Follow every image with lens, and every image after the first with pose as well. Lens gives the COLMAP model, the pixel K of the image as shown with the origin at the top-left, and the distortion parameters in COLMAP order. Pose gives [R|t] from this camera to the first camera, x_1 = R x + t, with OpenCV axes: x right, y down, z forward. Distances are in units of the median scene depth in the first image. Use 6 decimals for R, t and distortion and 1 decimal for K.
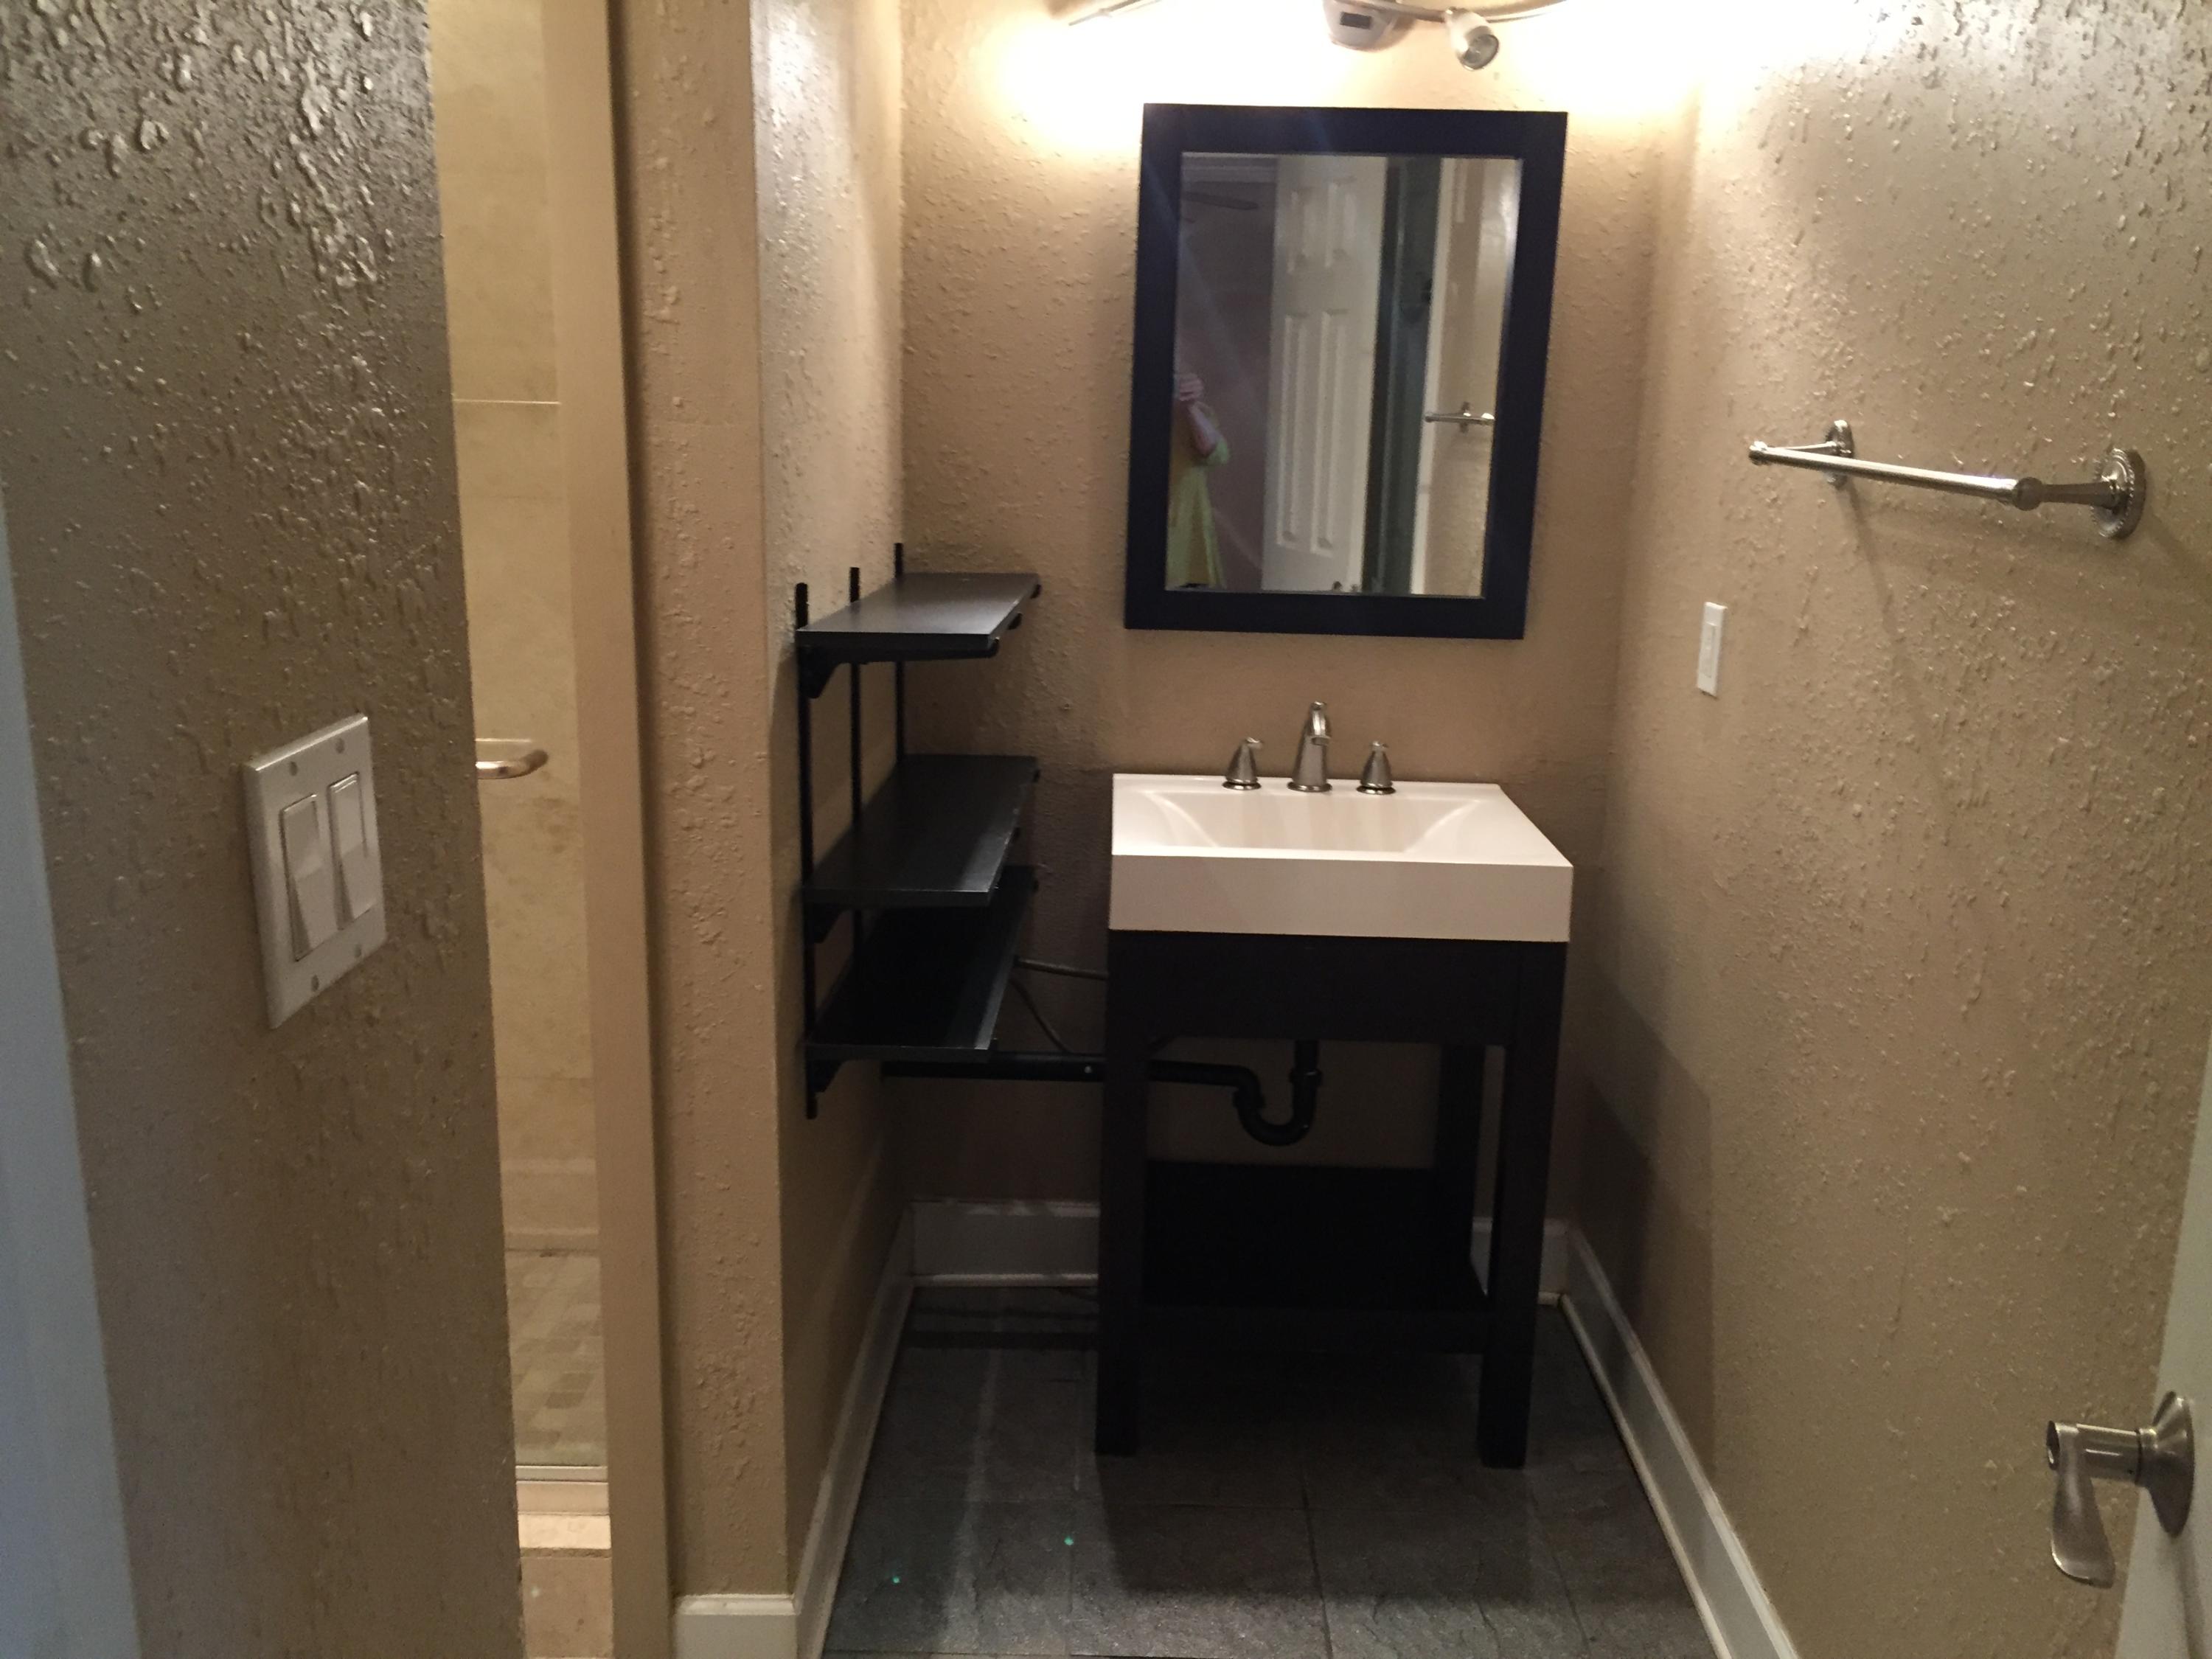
lens RADIAL K [[1895.6, 0, 1110.5], [0, 1895.6, 831.8], [0, 0, 1]] dist [0.067936, -0.083438]
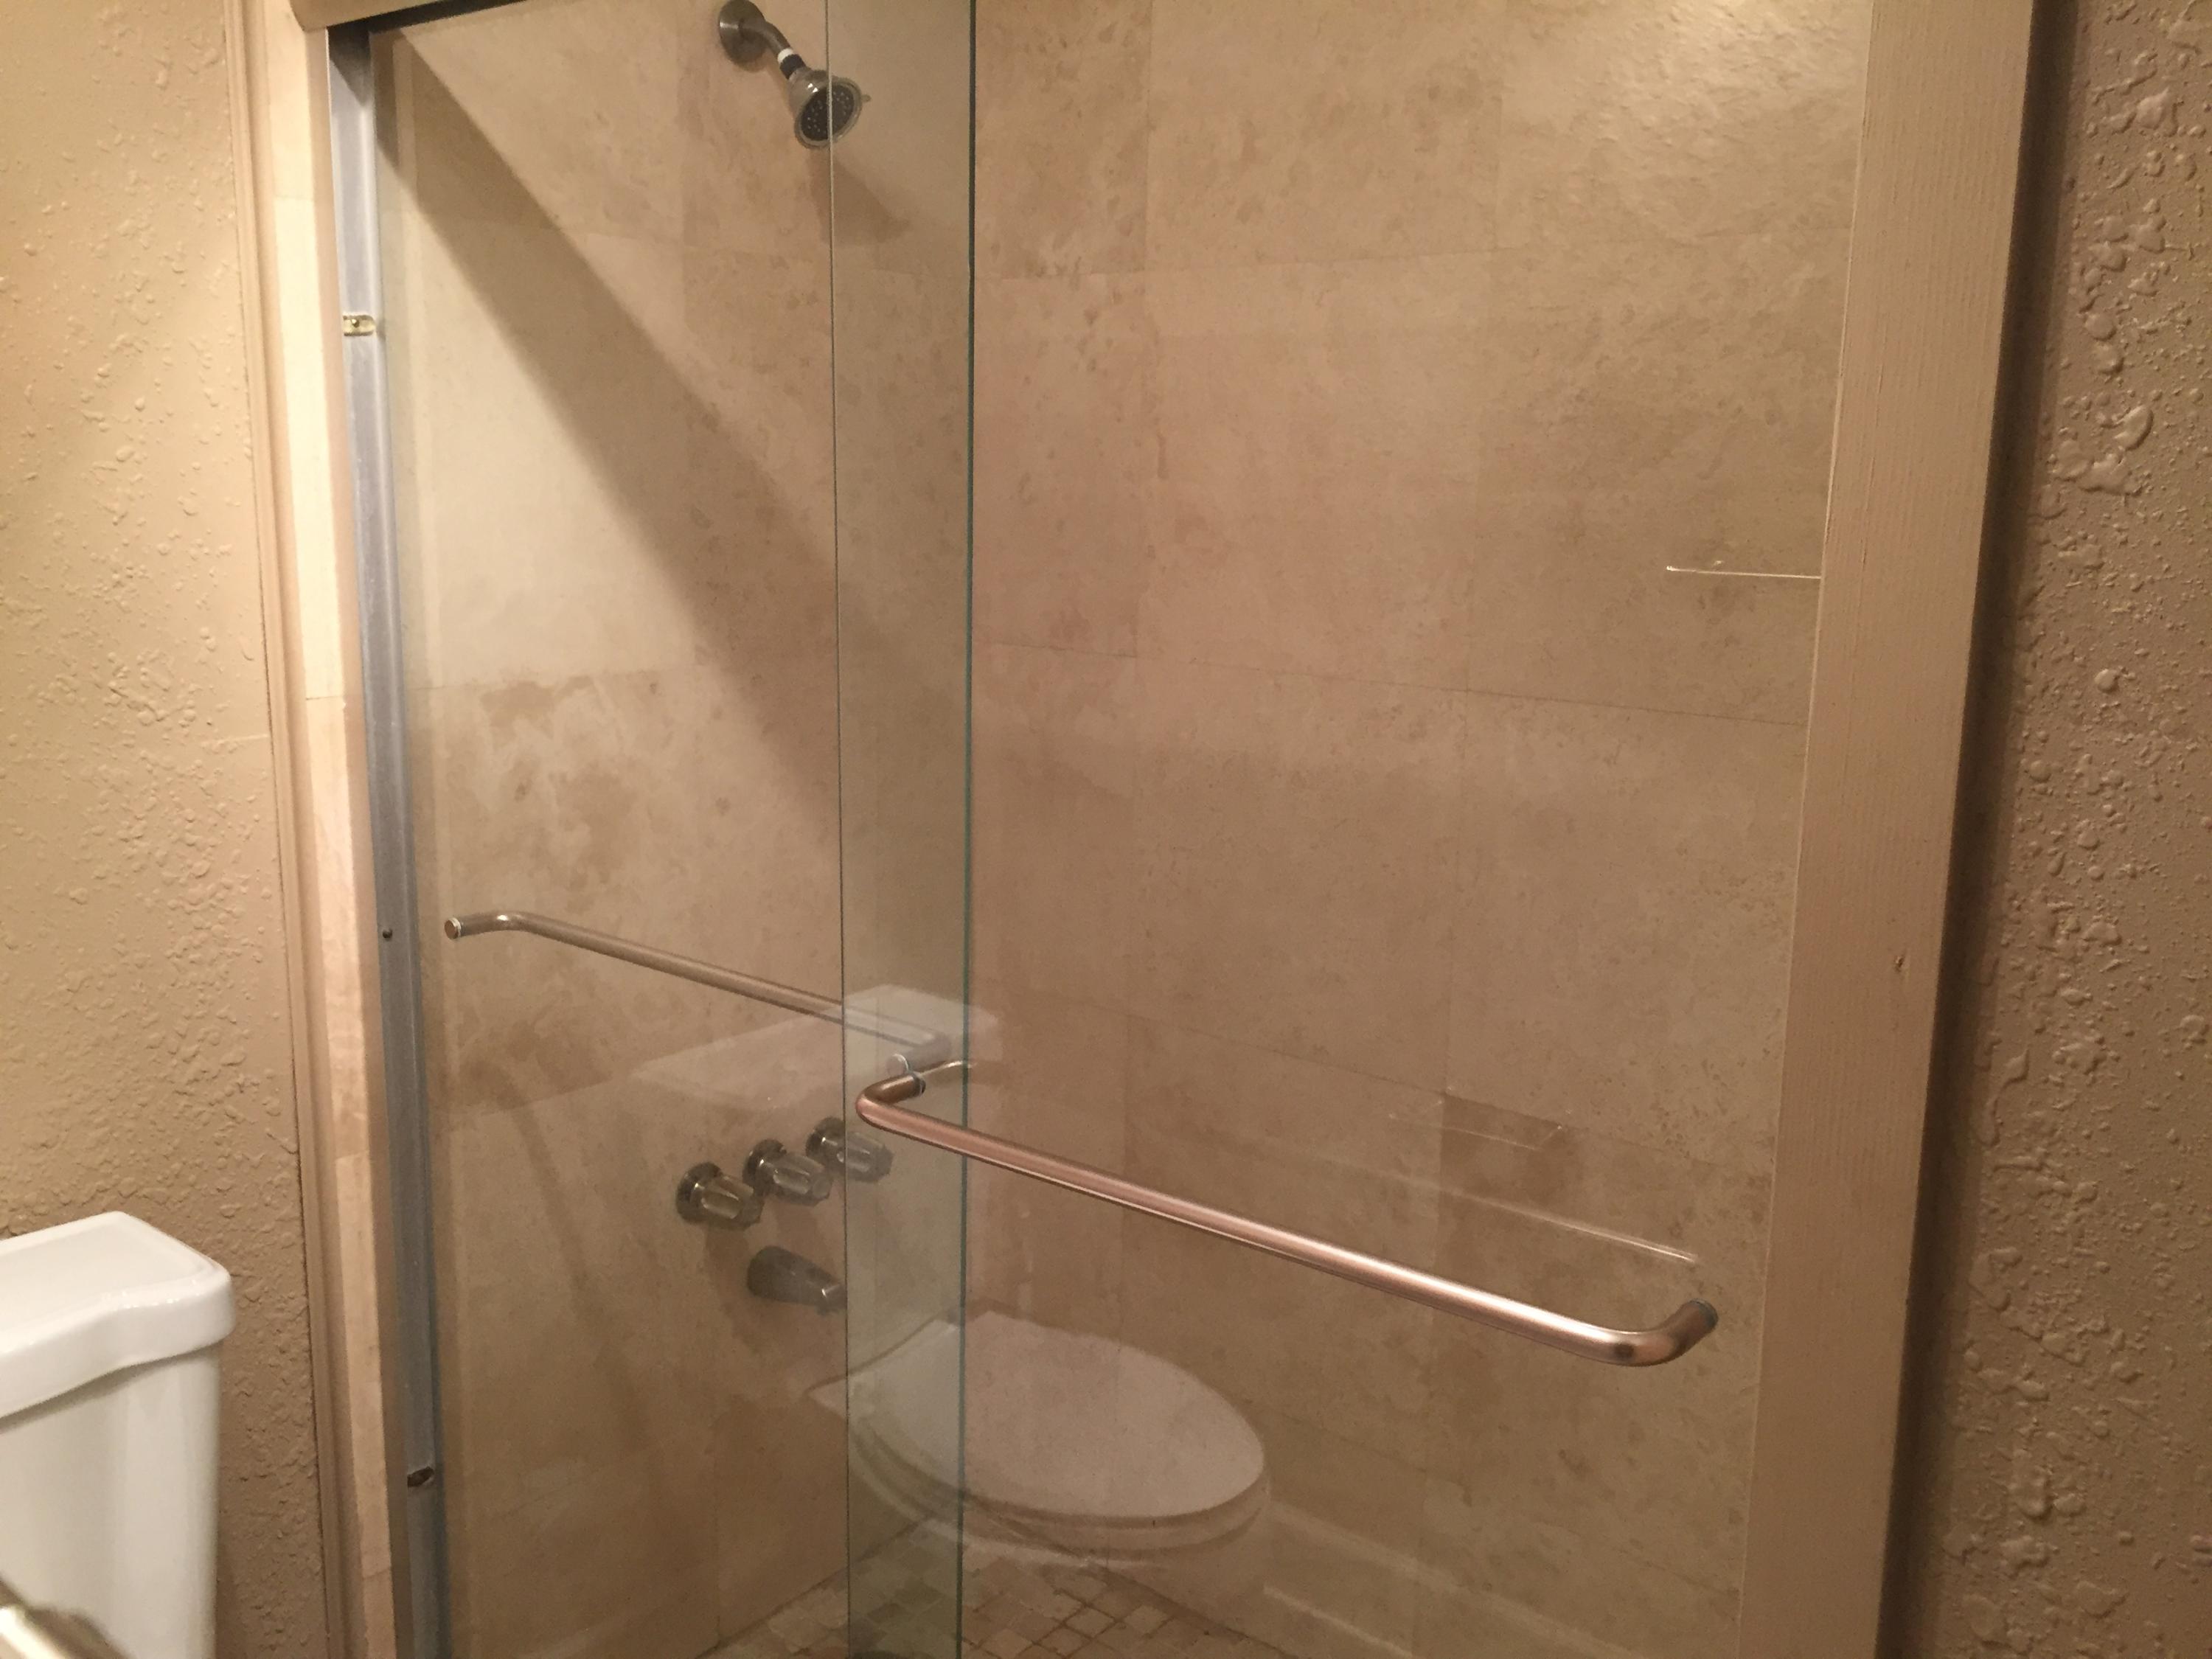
lens RADIAL K [[1895.6, 0, 1103.8], [0, 1895.6, 832.3], [0, 0, 1]] dist [0.067936, -0.083438]
pose [[0.780710, 0.104140, -0.616155, -0.136312], [-0.144113, 0.989442, -0.015370, -0.154101], [0.608049, 0.100796, 0.787475, 0.542226]]
